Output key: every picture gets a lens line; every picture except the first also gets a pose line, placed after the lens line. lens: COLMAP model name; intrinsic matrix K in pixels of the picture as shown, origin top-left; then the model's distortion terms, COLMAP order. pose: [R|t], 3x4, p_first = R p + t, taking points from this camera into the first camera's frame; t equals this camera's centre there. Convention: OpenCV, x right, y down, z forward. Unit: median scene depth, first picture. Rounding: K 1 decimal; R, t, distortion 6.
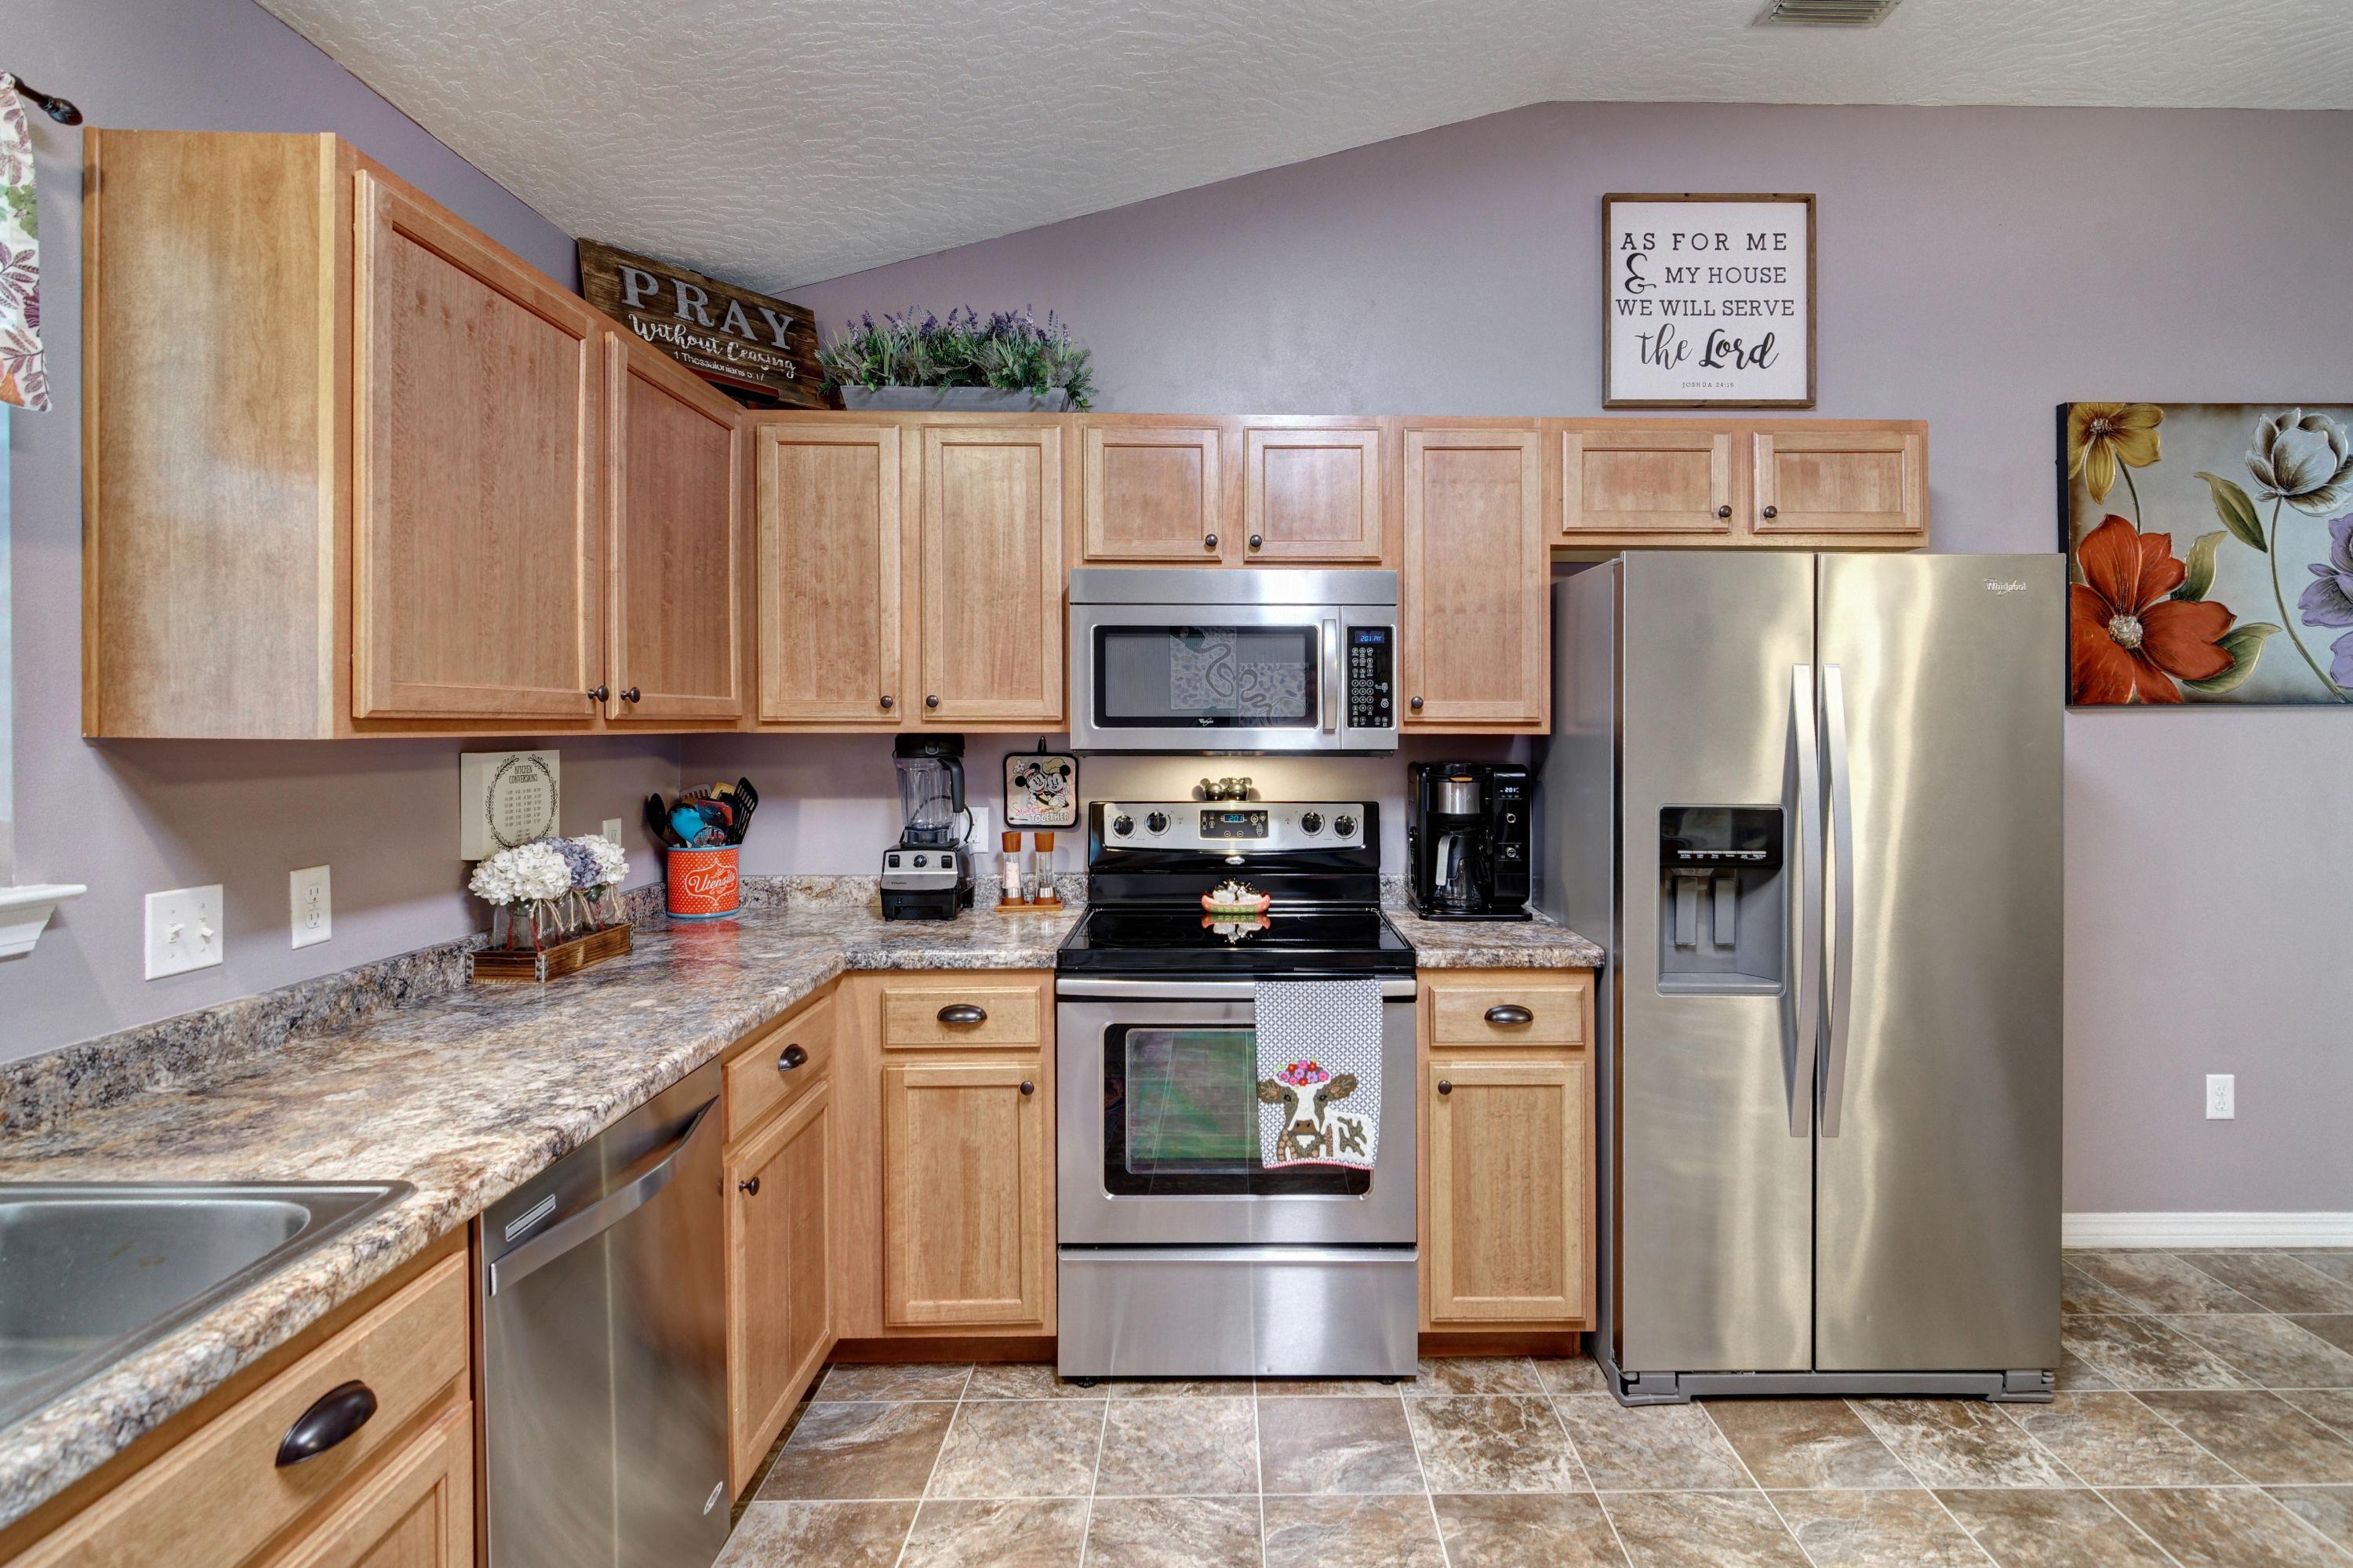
lens RADIAL K [[1177.5, 0, 1232.2], [0, 1177.5, 711.8], [0, 0, 1]] dist [0.009340, -0.001329]
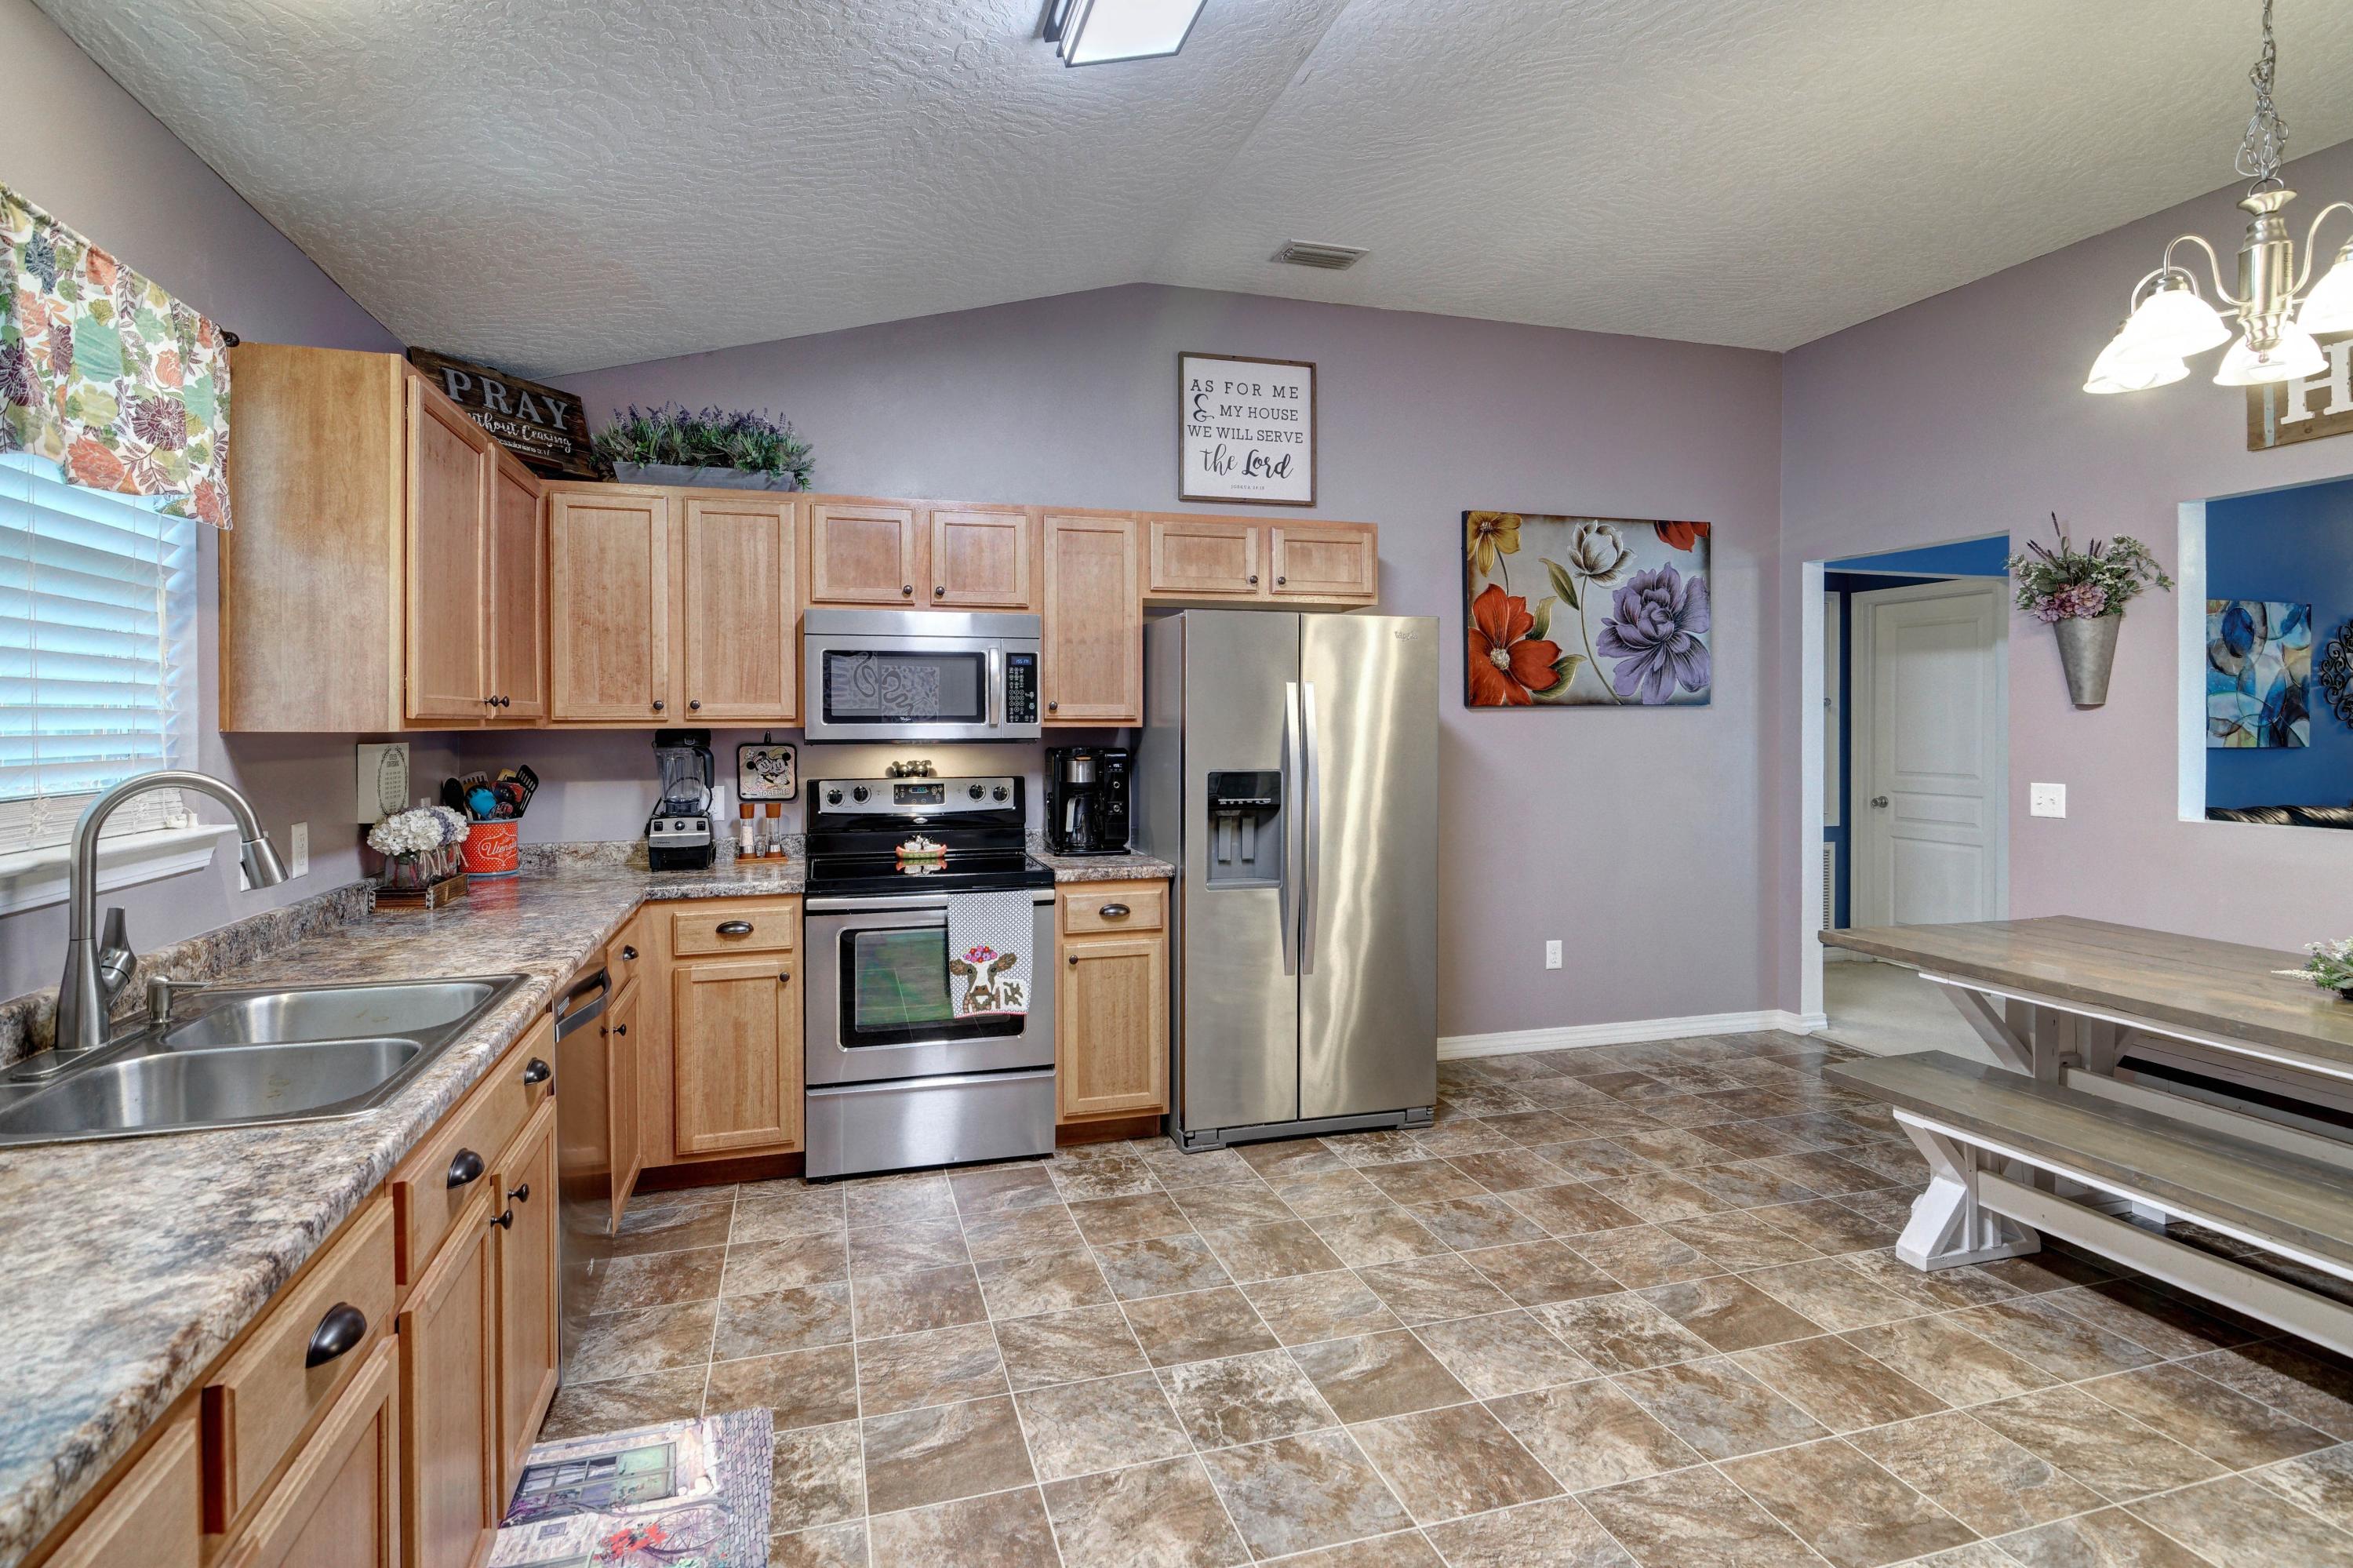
lens RADIAL K [[1190.3, 0, 1167.6], [0, 1190.3, 717.9], [0, 0, 1]] dist [0.002151, -0.001132]
pose [[0.963793, -0.003189, 0.266632, -0.108602], [0.001280, 0.999972, 0.007330, -0.003421], [-0.266648, -0.006724, 0.963770, -0.497931]]
